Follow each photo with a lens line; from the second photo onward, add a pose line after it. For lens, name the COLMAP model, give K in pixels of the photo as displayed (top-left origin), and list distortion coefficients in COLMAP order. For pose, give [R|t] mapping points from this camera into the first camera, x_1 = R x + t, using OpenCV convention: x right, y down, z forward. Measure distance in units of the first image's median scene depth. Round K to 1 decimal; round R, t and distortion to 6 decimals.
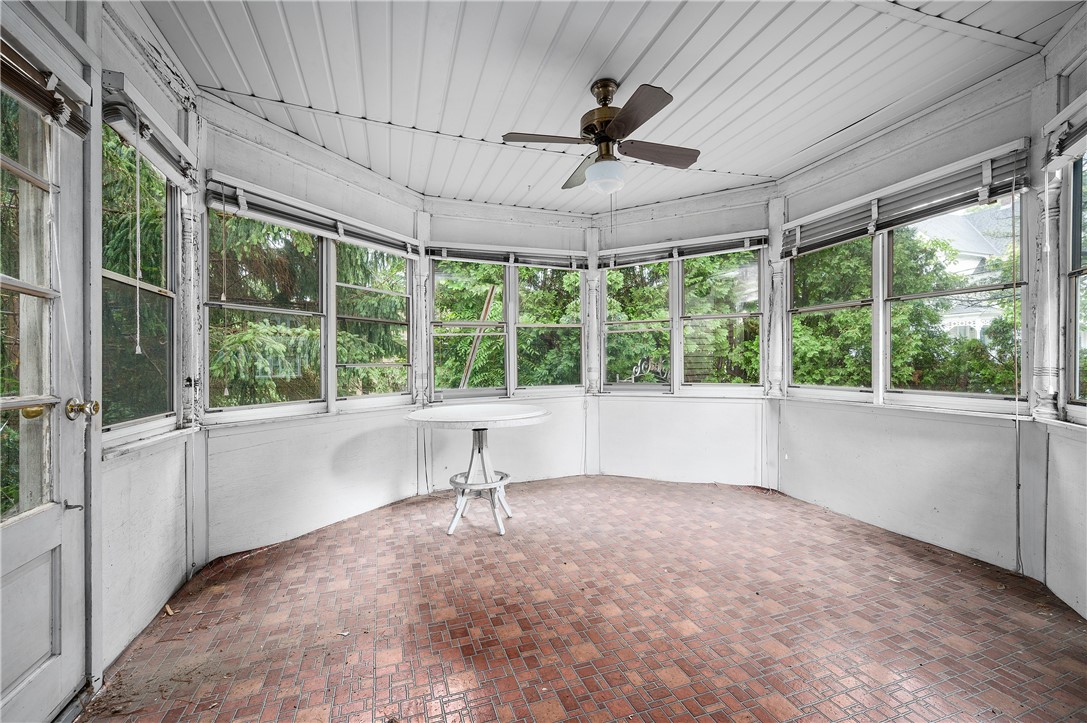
lens RADIAL K [[448.7, 0, 540.7], [0, 448.7, 362.3], [0, 0, 1]] dist [-0.000821, -0.000101]
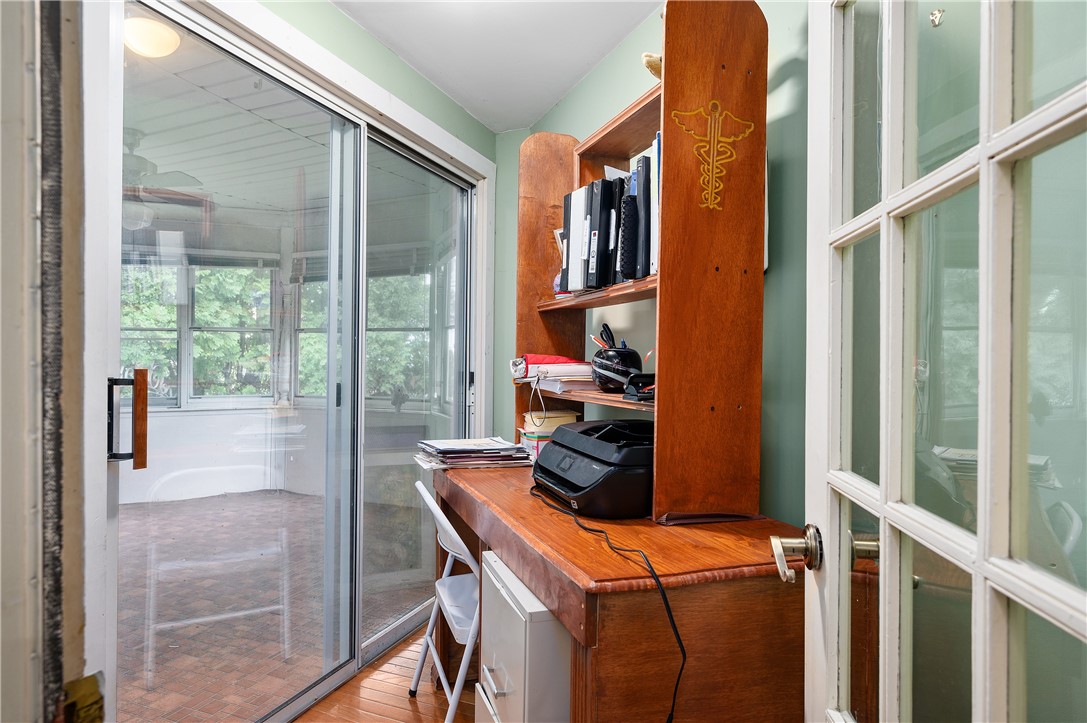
lens RADIAL K [[596.3, 0, 541.0], [0, 596.3, 360.5], [0, 0, 1]] dist [-0.002494, -0.000177]
pose [[0.646505, 0.012659, 0.762804, -0.188939], [-0.012194, 0.999906, -0.006259, -0.033983], [-0.762812, -0.005255, 0.646599, -0.432249]]
